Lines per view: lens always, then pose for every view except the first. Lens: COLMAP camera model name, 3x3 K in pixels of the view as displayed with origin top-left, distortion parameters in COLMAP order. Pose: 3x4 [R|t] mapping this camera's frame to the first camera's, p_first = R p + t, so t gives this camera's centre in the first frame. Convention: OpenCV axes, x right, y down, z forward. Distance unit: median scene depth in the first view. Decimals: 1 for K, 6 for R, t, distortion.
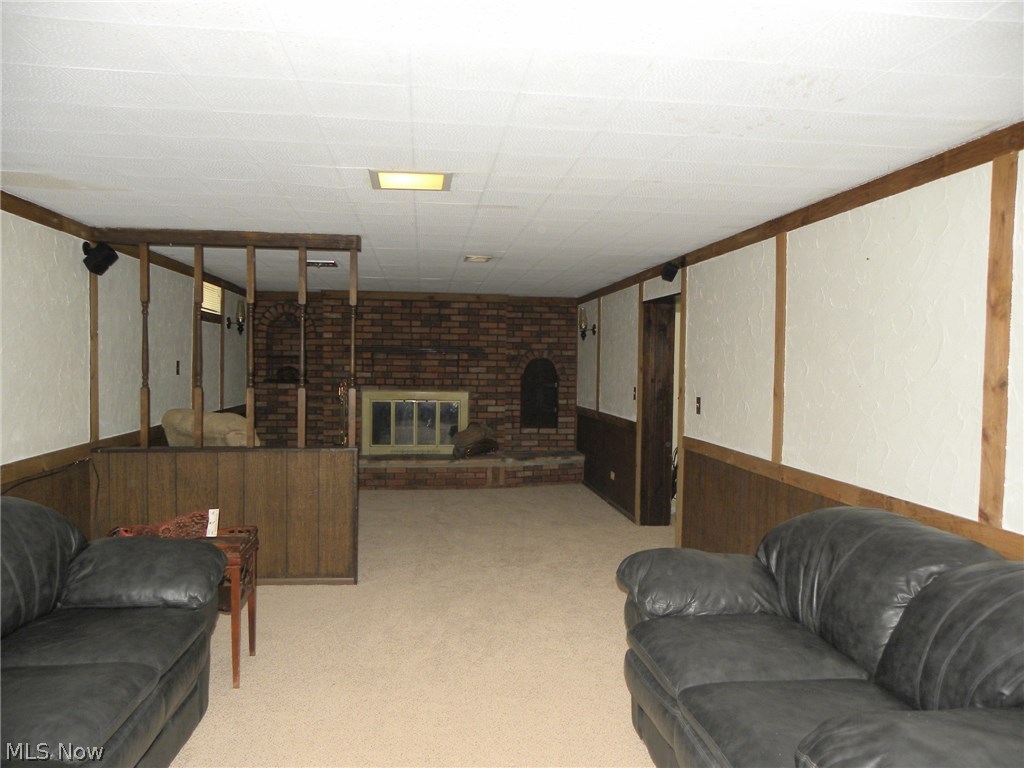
lens RADIAL K [[756.5, 0, 512.9], [0, 756.5, 384.2], [0, 0, 1]] dist [-0.005421, -0.001862]
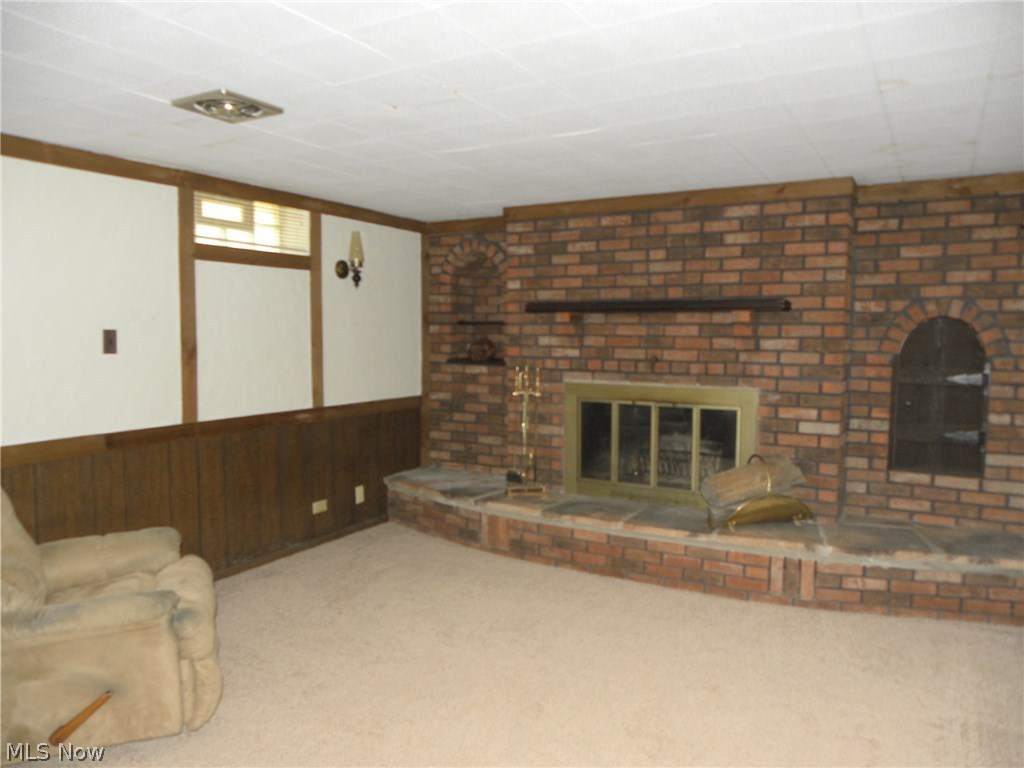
lens RADIAL K [[756.5, 0, 511.8], [0, 756.5, 388.8], [0, 0, 1]] dist [-0.005421, -0.001862]
pose [[0.800763, 0.037293, -0.597819, 0.104660], [-0.011705, 0.998844, 0.046631, -0.011299], [0.598866, -0.030343, 0.800274, 0.515592]]
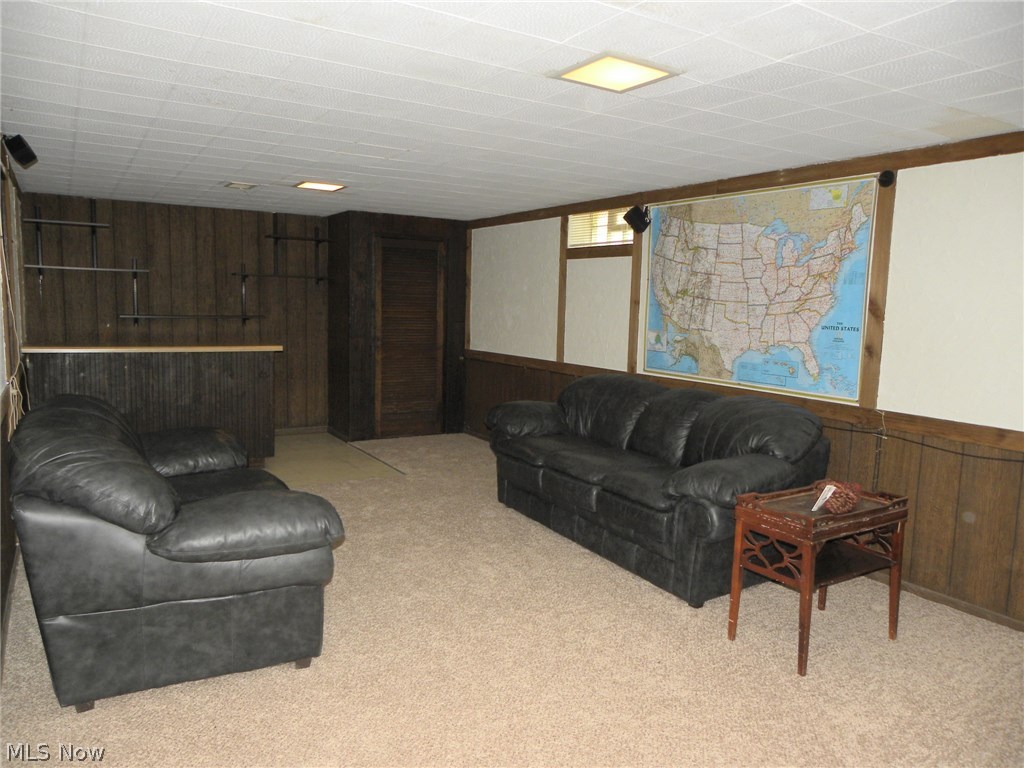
lens RADIAL K [[756.5, 0, 513.5], [0, 756.5, 383.7], [0, 0, 1]] dist [-0.005421, -0.001862]
pose [[-0.892805, 0.012394, -0.450273, 0.049001], [-0.053968, 0.989478, 0.134244, -0.039319], [0.447199, 0.144154, -0.882742, 1.308800]]
